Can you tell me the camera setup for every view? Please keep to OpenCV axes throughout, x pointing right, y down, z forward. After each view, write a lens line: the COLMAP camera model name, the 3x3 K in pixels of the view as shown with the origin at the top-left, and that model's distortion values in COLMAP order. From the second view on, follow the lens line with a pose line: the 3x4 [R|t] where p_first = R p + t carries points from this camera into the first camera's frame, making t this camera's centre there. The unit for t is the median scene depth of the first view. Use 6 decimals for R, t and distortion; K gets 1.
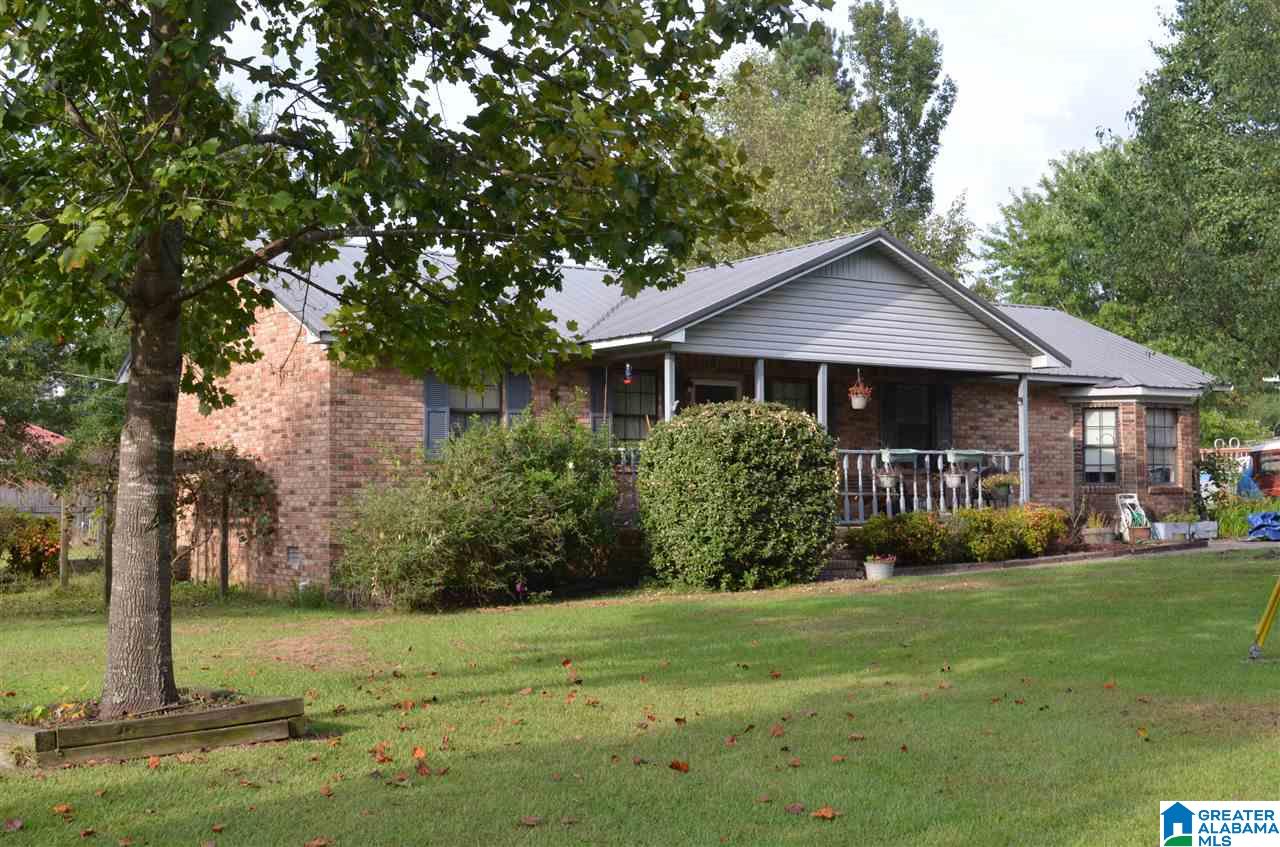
lens RADIAL K [[1658.9, 0, 640.0], [0, 1658.9, 424.6], [0, 0, 1]] dist [-0.045691, 0.000000]
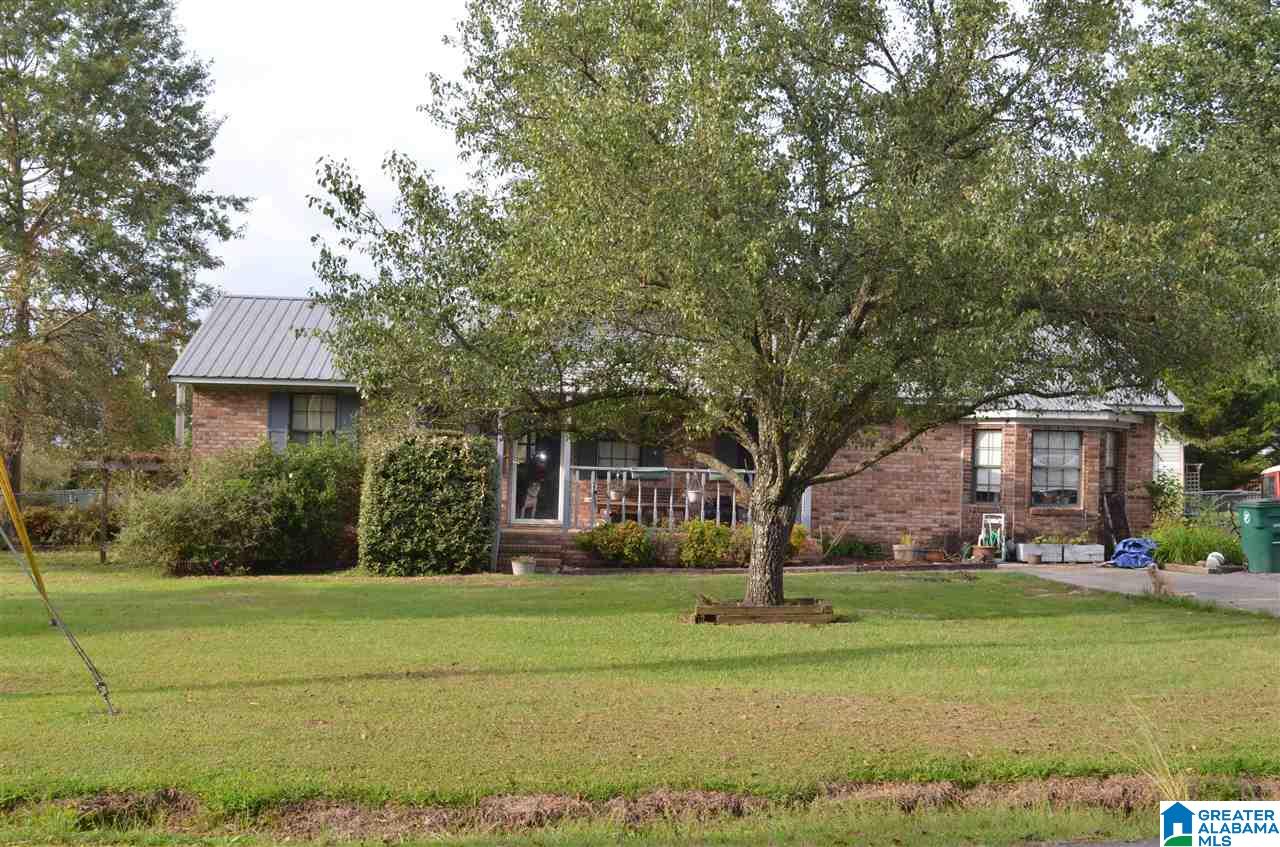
lens RADIAL K [[1658.9, 0, 640.1], [0, 1658.9, 422.0], [0, 0, 1]] dist [-0.045691, 0.000000]
pose [[0.846658, 0.011471, -0.532014, 0.772134], [-0.006346, 0.999914, 0.011461, -0.030345], [0.532100, -0.006327, 0.846658, 0.012050]]
